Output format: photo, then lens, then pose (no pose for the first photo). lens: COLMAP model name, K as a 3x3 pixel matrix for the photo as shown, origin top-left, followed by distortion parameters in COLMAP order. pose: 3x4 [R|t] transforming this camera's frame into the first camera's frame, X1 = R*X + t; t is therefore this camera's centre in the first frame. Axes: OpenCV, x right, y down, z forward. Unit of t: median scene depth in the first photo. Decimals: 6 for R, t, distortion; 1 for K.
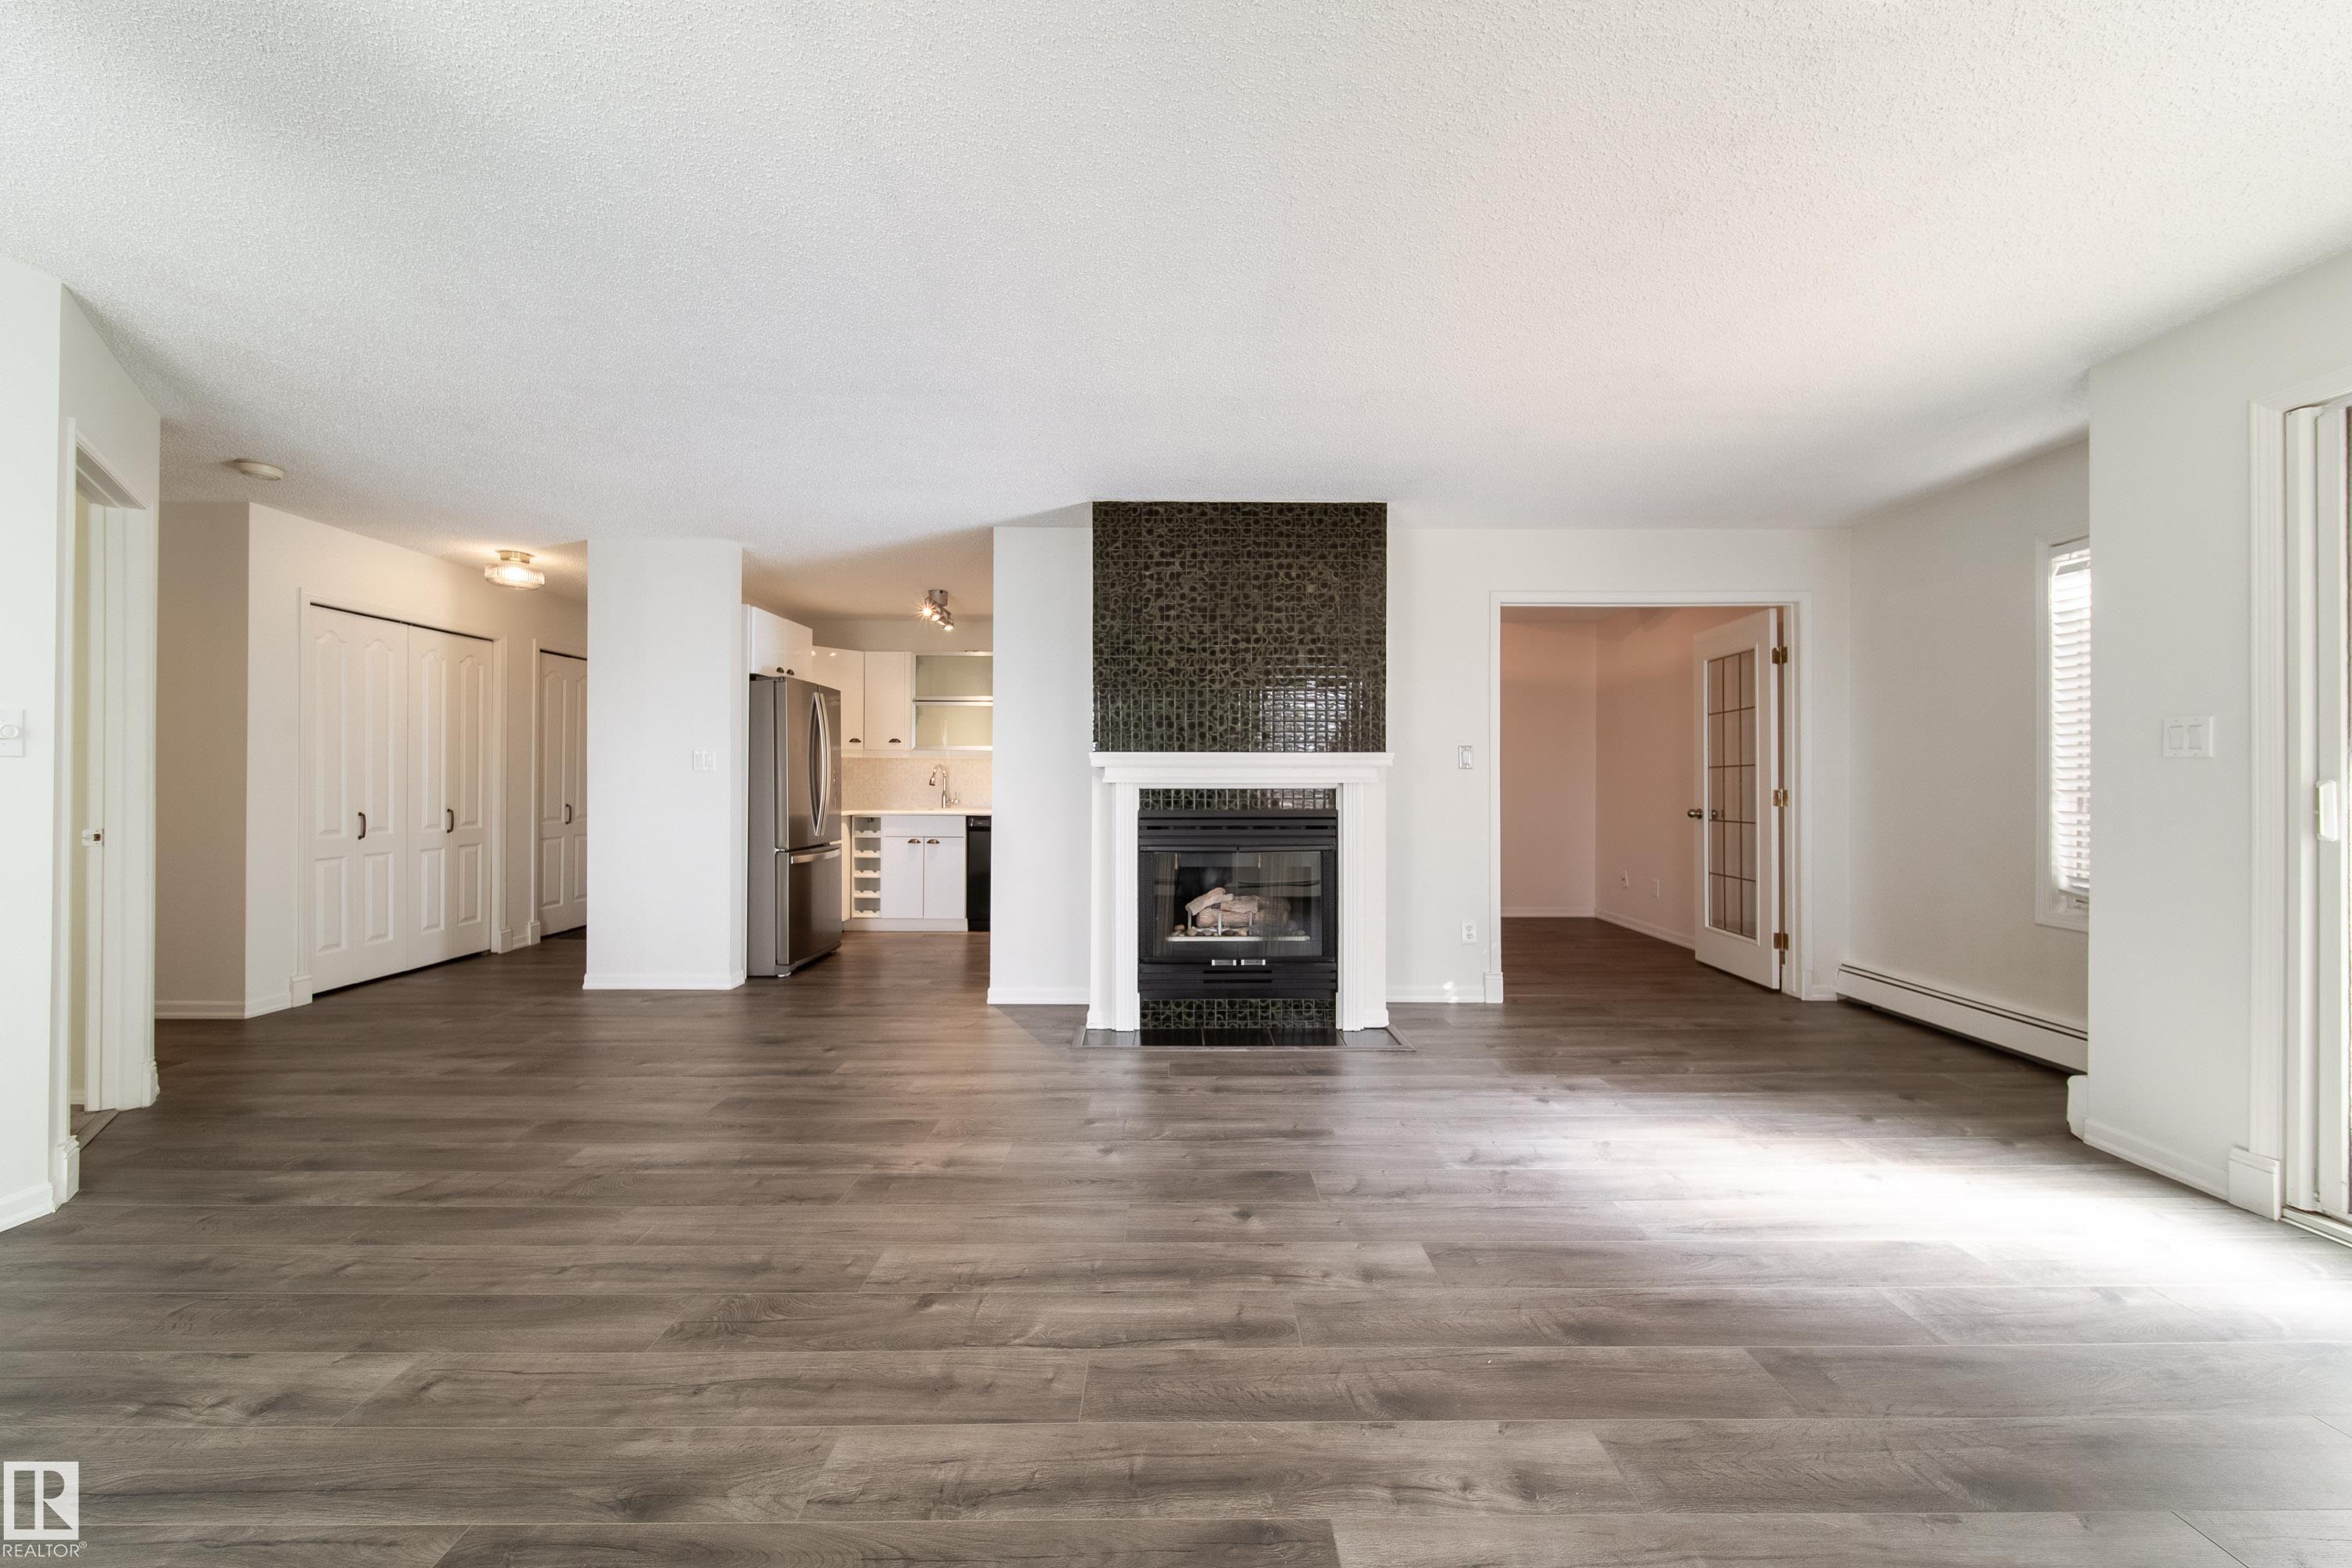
lens RADIAL K [[841.3, 0, 1183.7], [0, 841.3, 776.4], [0, 0, 1]] dist [0.002850, -0.001671]
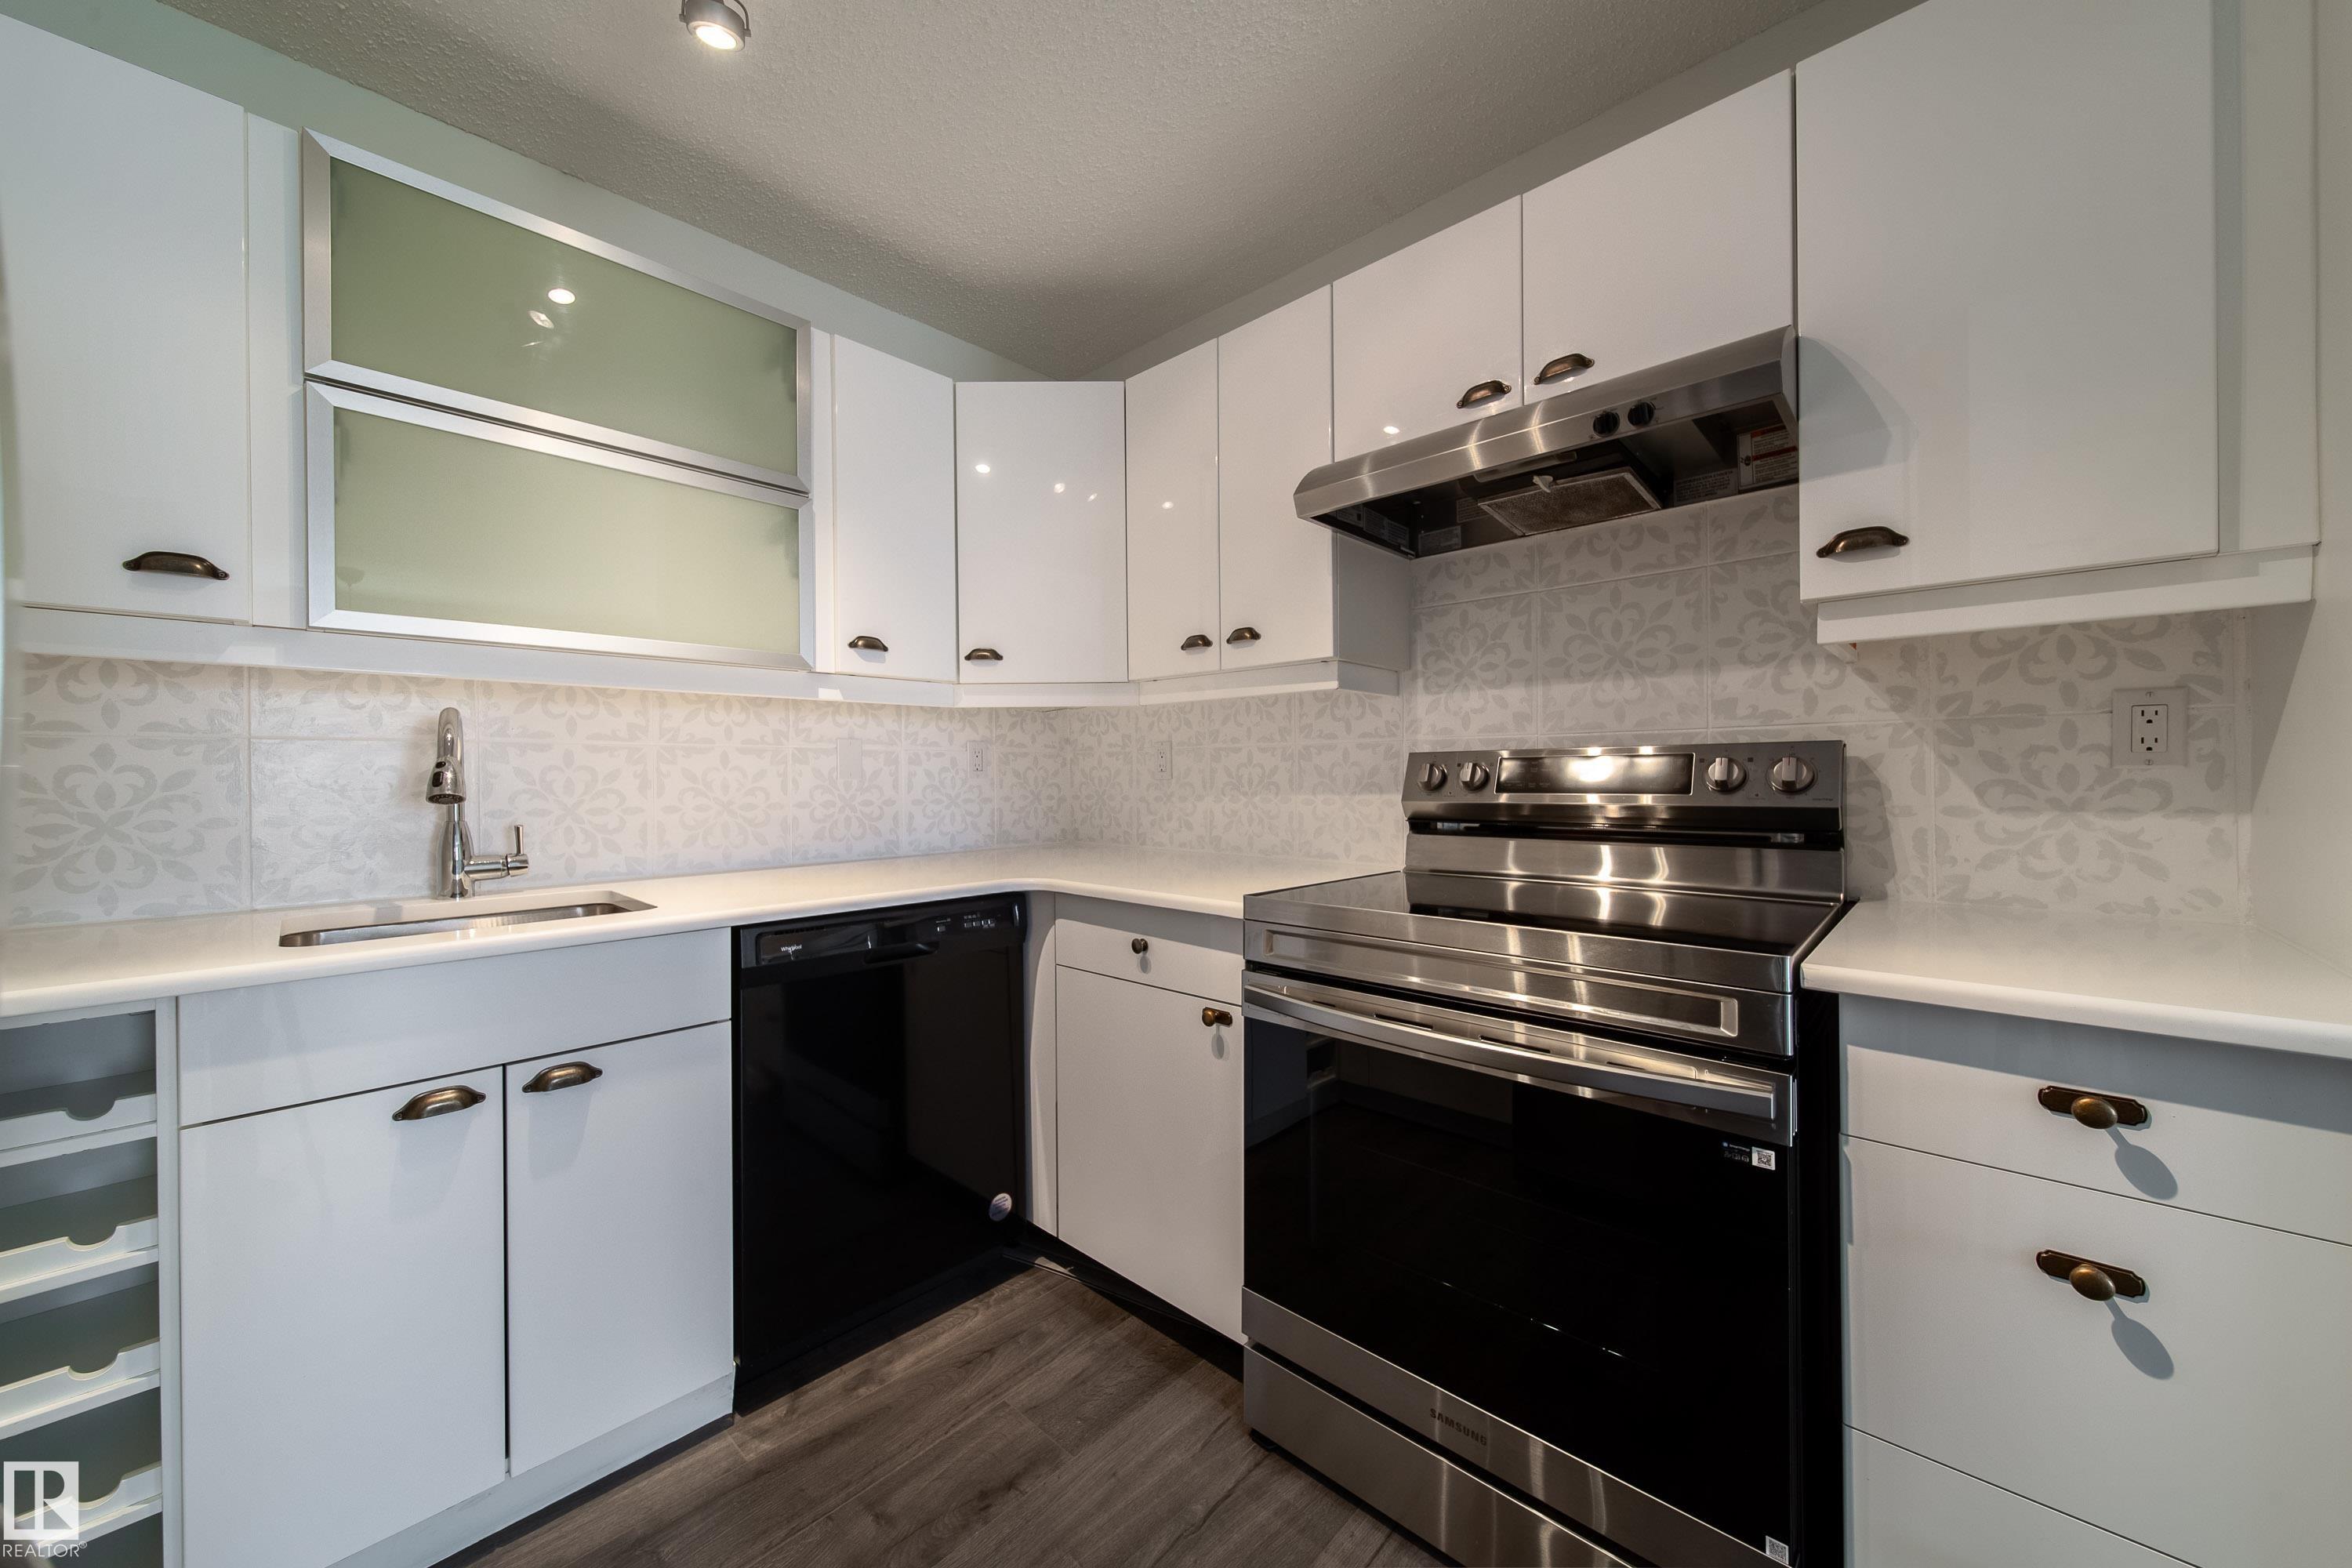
lens RADIAL K [[841.3, 0, 1183.7], [0, 841.3, 776.4], [0, 0, 1]] dist [0.002850, -0.001671]
pose [[0.689093, -0.013539, 0.724546, -0.548375], [0.012700, 0.999898, 0.006605, 0.008285], [-0.724561, 0.004650, 0.689195, 1.206266]]
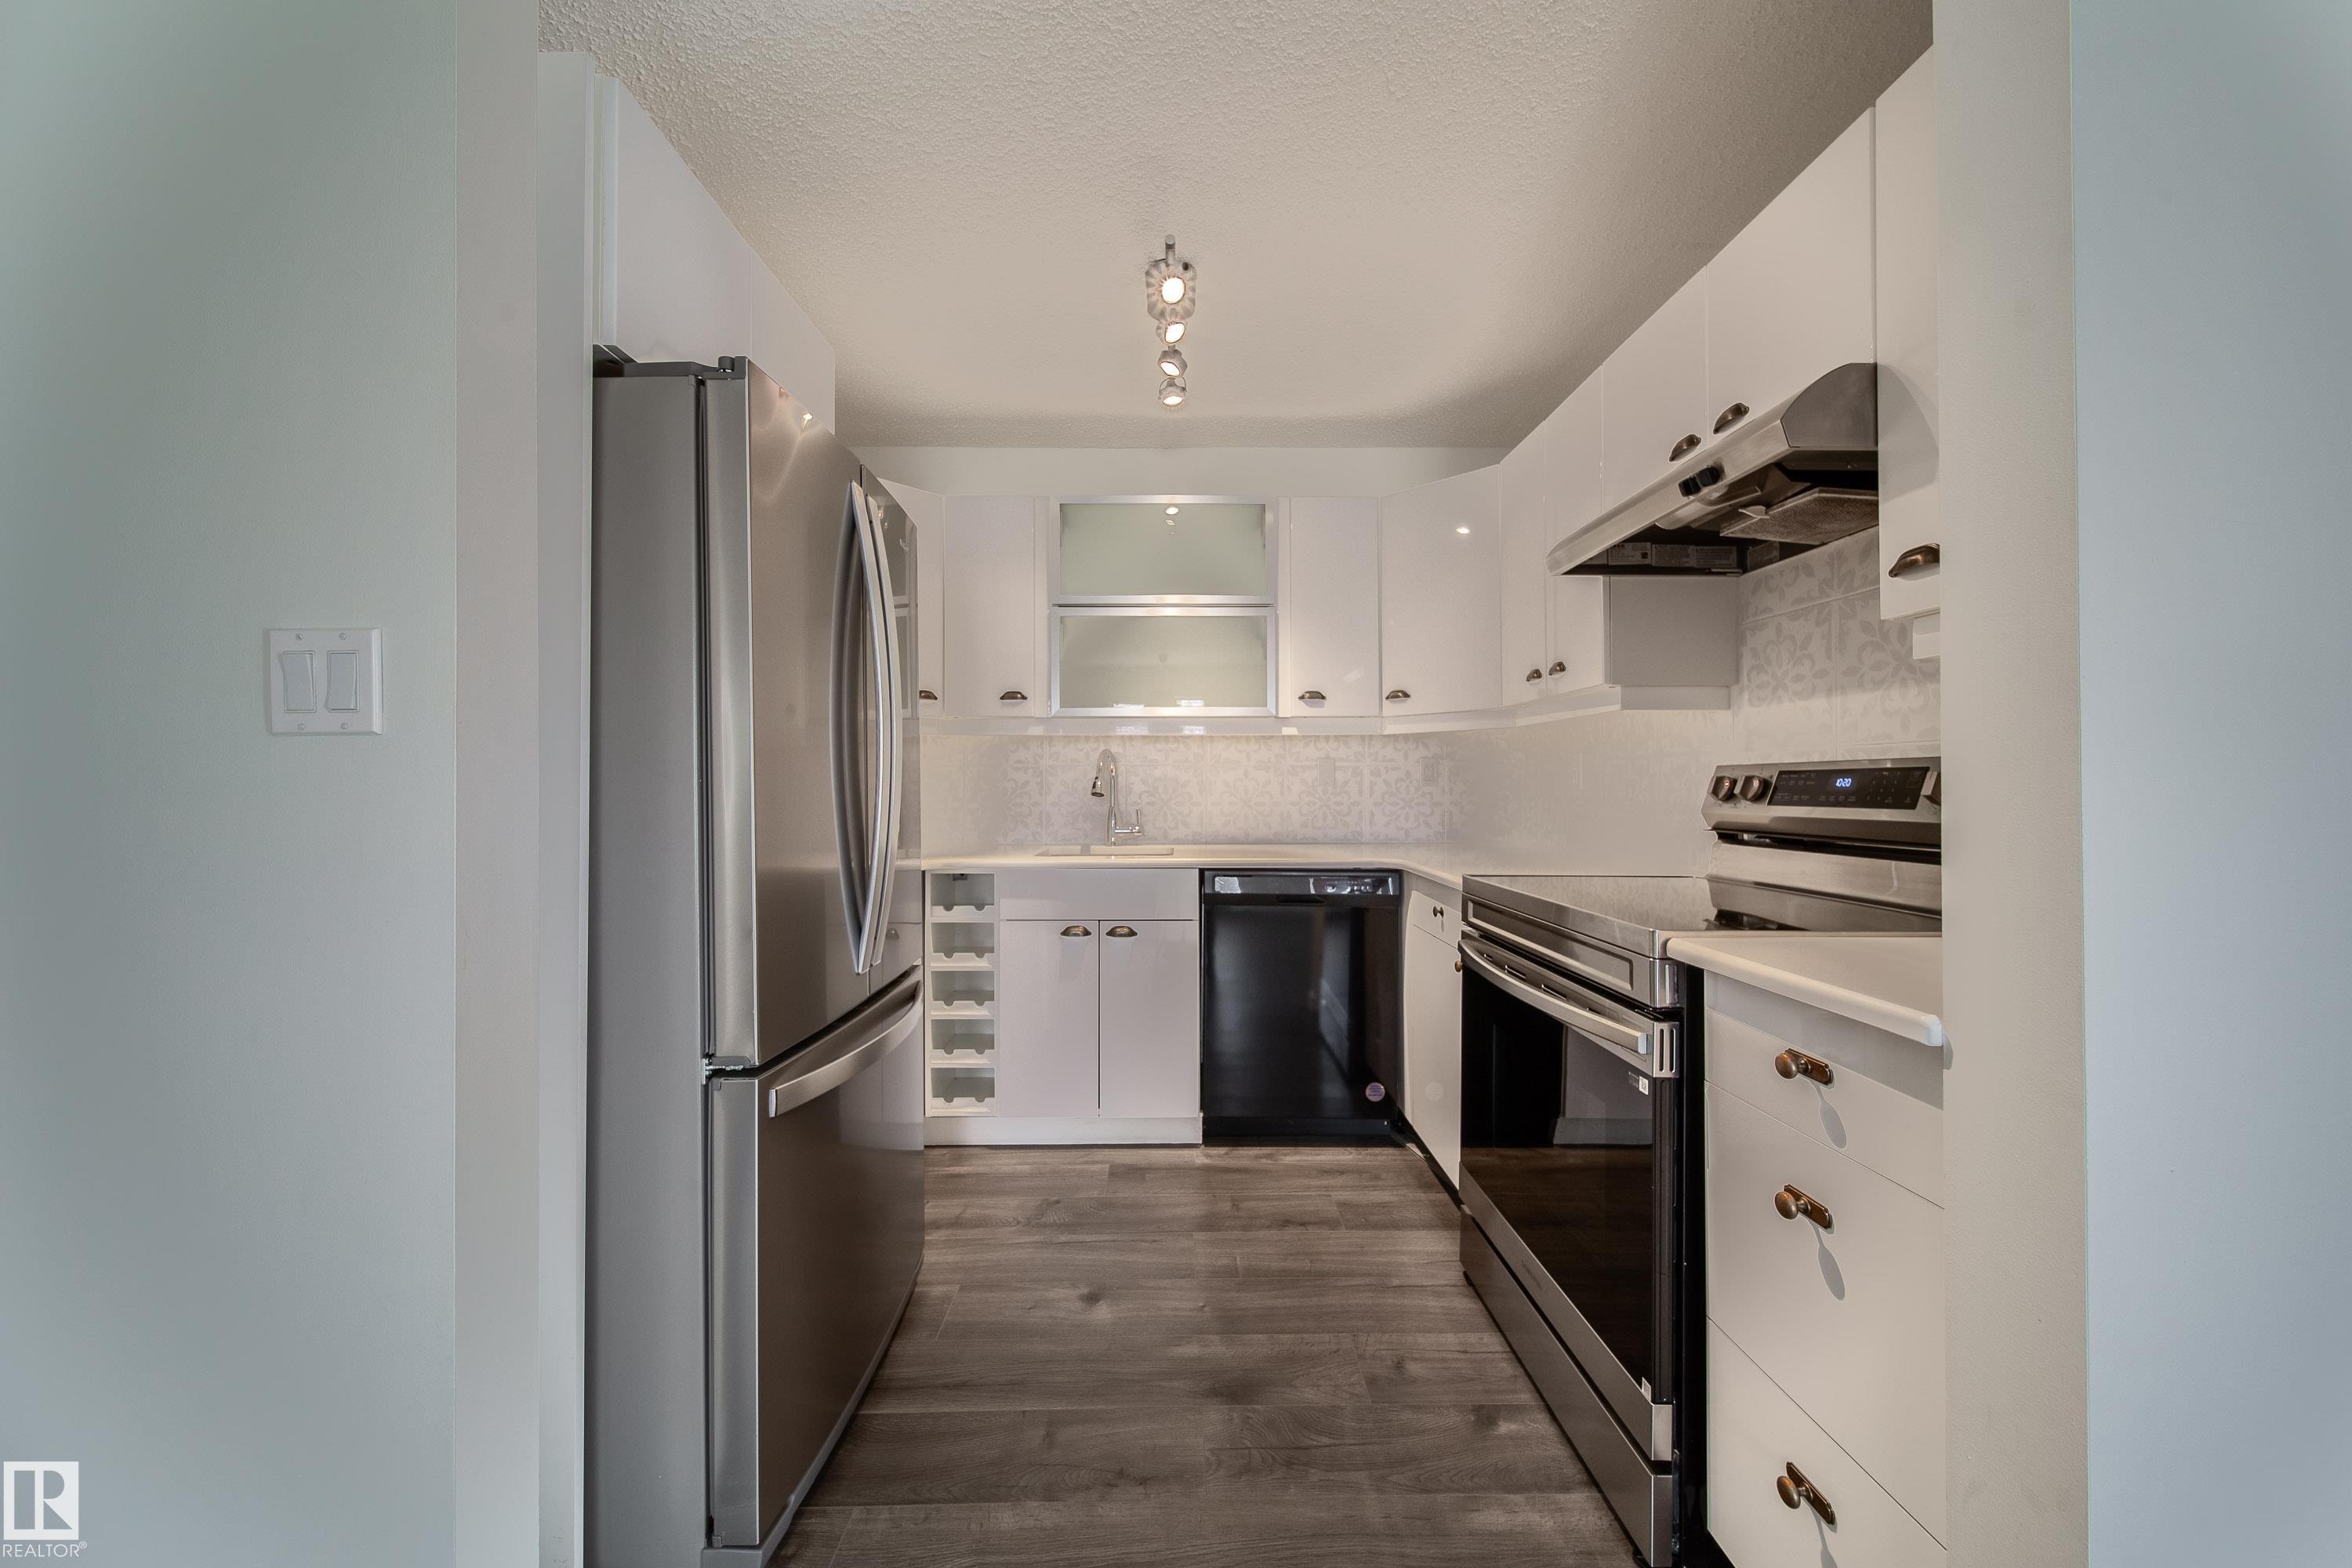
lens RADIAL K [[841.3, 0, 1183.7], [0, 841.3, 776.4], [0, 0, 1]] dist [0.002850, -0.001671]
pose [[0.999952, -0.008619, 0.004597, -0.431496], [0.008667, 0.999907, -0.010546, 0.008699], [-0.004506, 0.010585, 0.999934, 0.939562]]
